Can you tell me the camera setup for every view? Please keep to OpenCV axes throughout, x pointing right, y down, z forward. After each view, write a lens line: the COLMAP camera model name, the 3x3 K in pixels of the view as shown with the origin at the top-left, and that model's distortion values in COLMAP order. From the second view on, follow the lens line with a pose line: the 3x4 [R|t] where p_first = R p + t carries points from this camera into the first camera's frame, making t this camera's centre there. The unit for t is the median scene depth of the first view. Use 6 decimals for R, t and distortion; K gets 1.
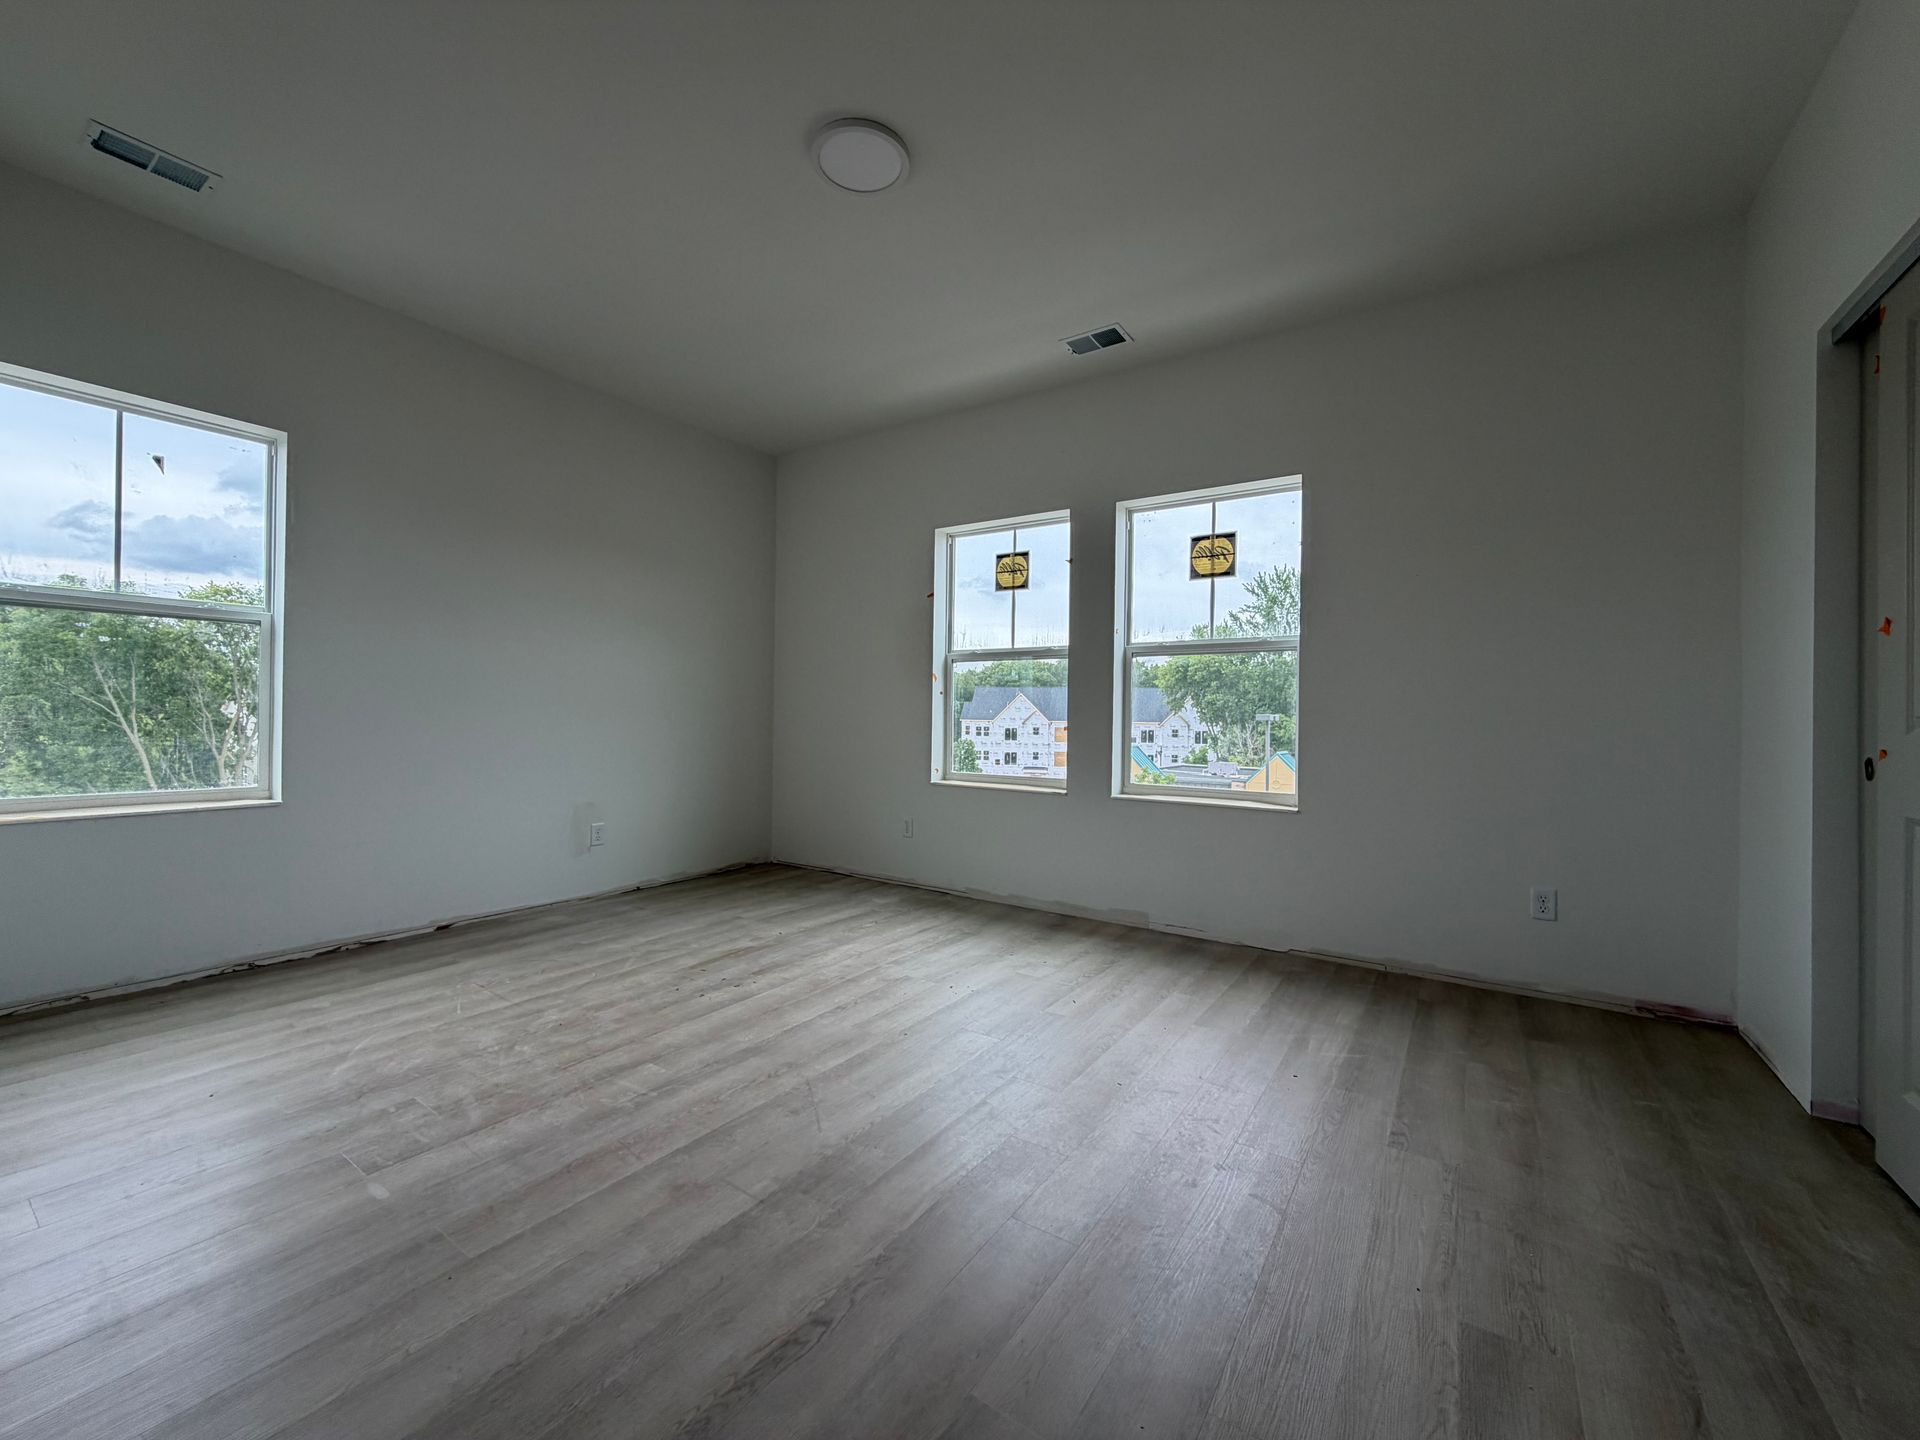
lens RADIAL K [[766.6, 0, 952.6], [0, 766.6, 718.3], [0, 0, 1]] dist [0.000216, -0.000125]
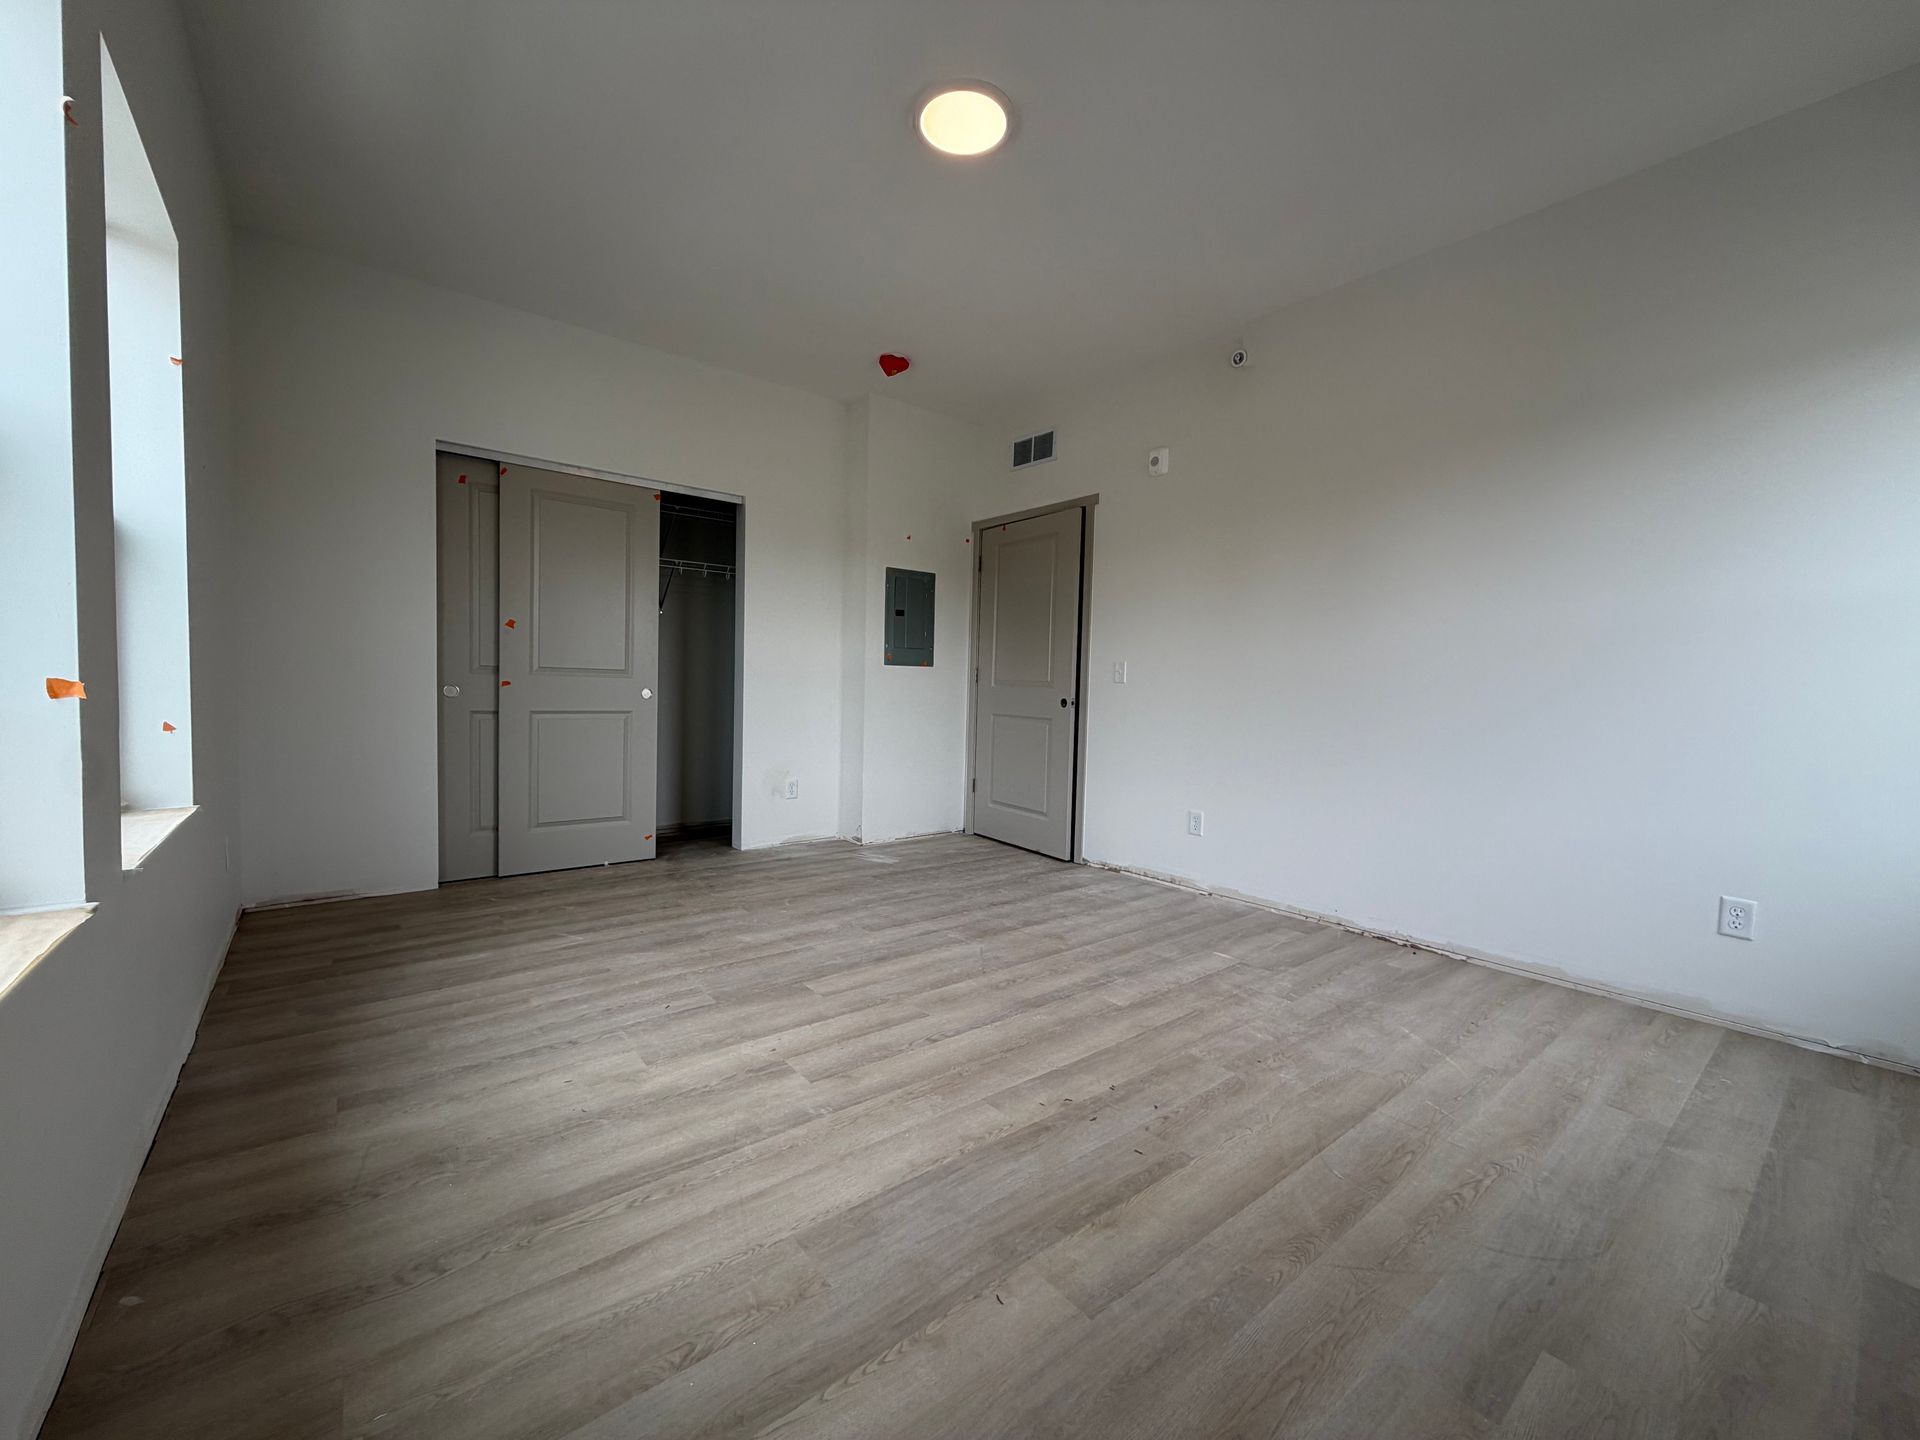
lens RADIAL K [[766.6, 0, 952.6], [0, 766.6, 718.3], [0, 0, 1]] dist [0.000216, -0.000125]
pose [[-0.955054, -0.049755, 0.292228, -0.412157], [-0.037801, 0.998207, 0.046415, -0.002813], [-0.294013, 0.033282, -0.955222, 1.871602]]
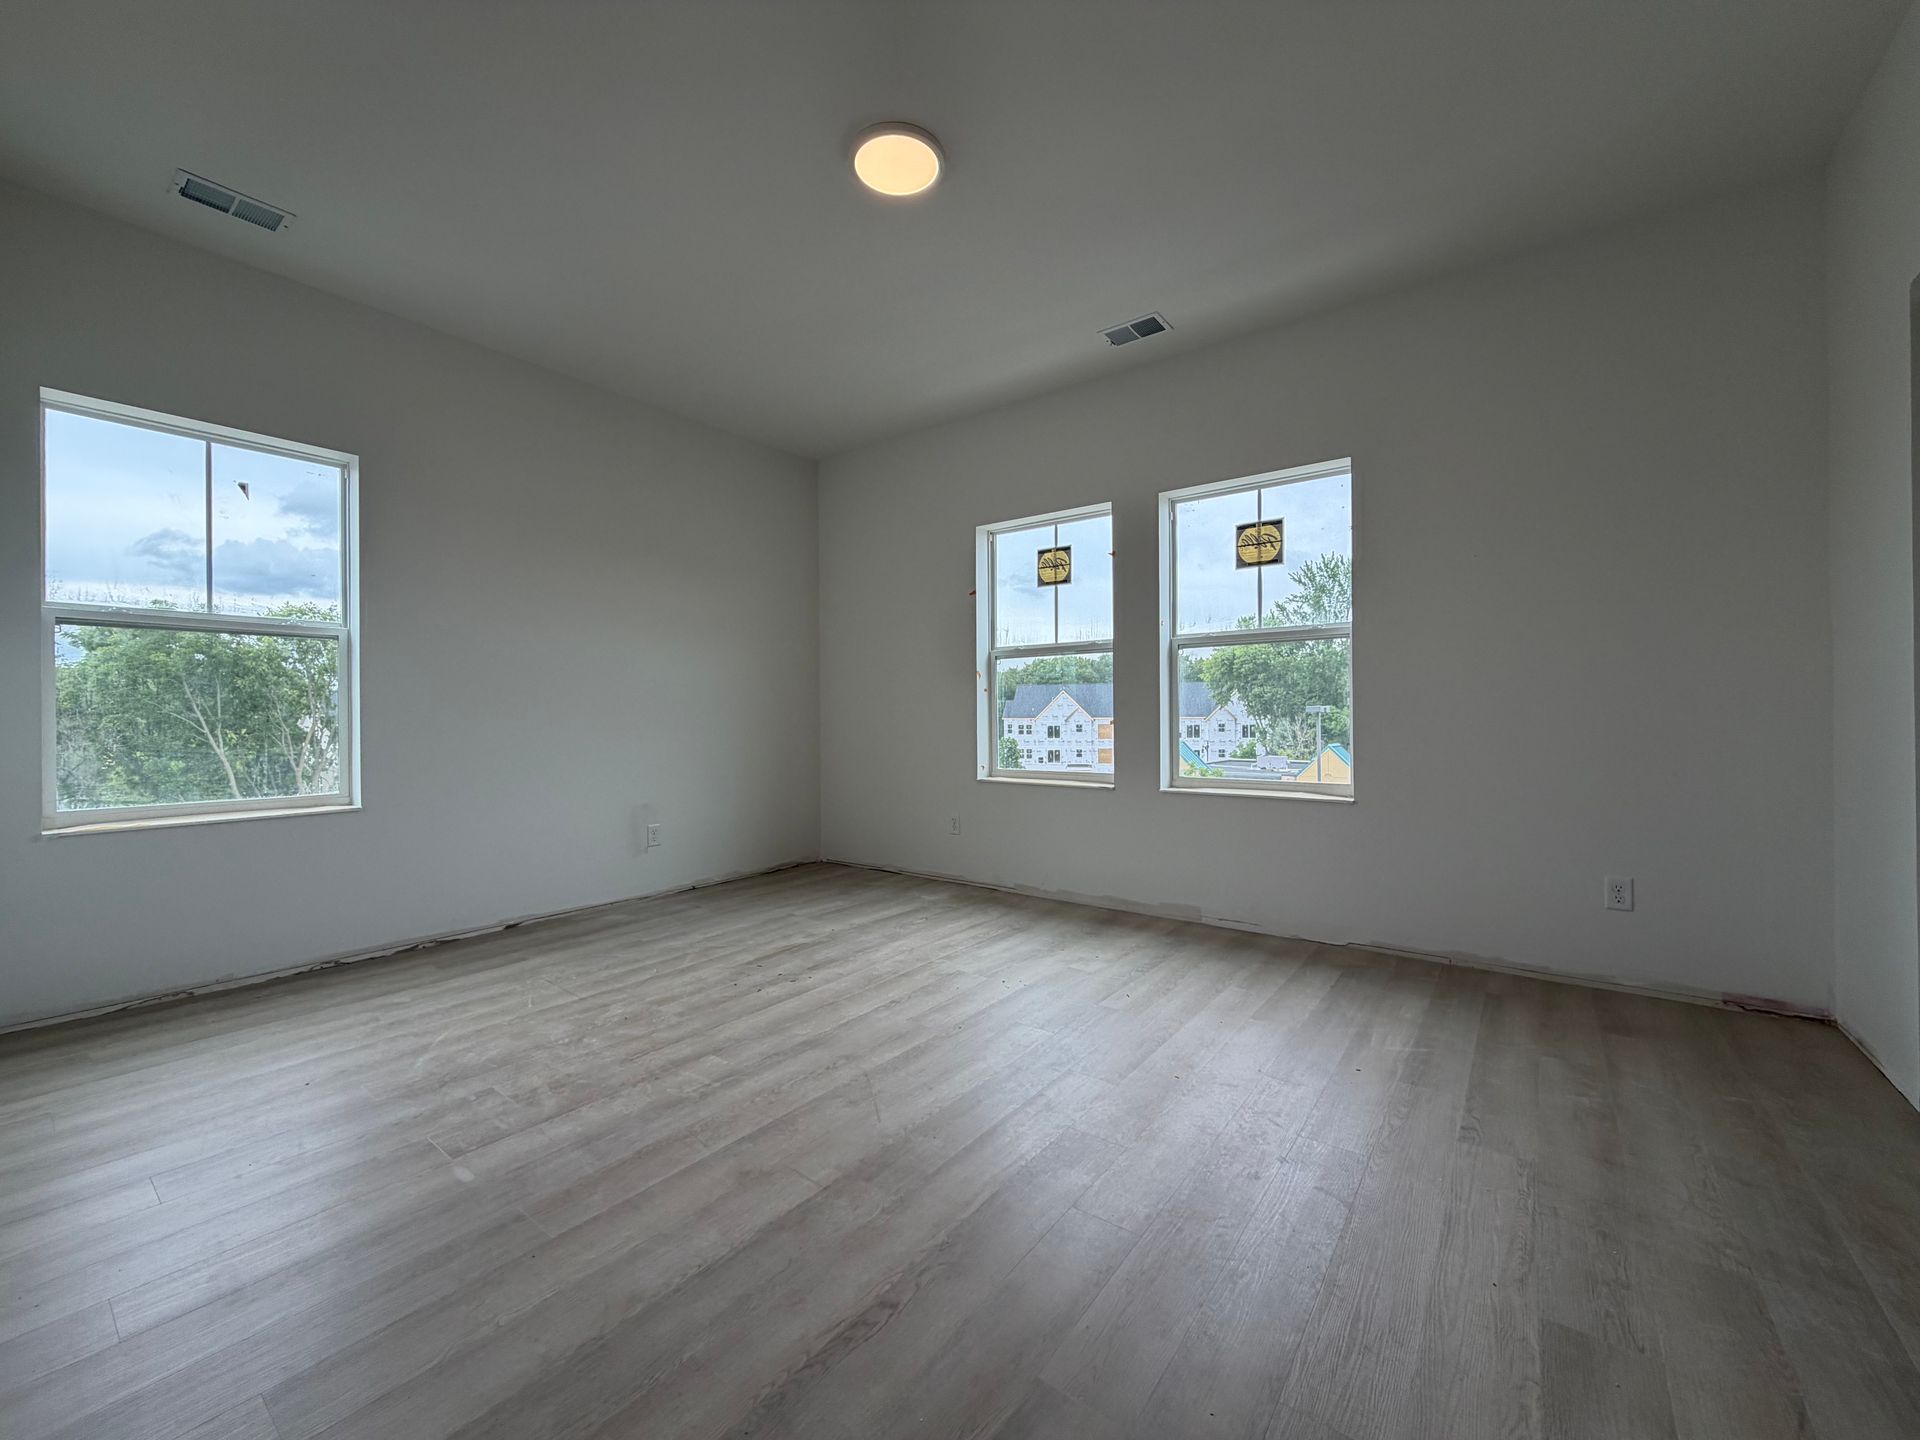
lens RADIAL K [[766.6, 0, 952.6], [0, 766.6, 718.3], [0, 0, 1]] dist [0.000216, -0.000125]
pose [[0.998269, -0.021411, -0.054769, -0.006817], [0.021459, 0.999770, 0.000285, 0.004857], [0.054750, -0.001460, 0.998499, -0.006061]]
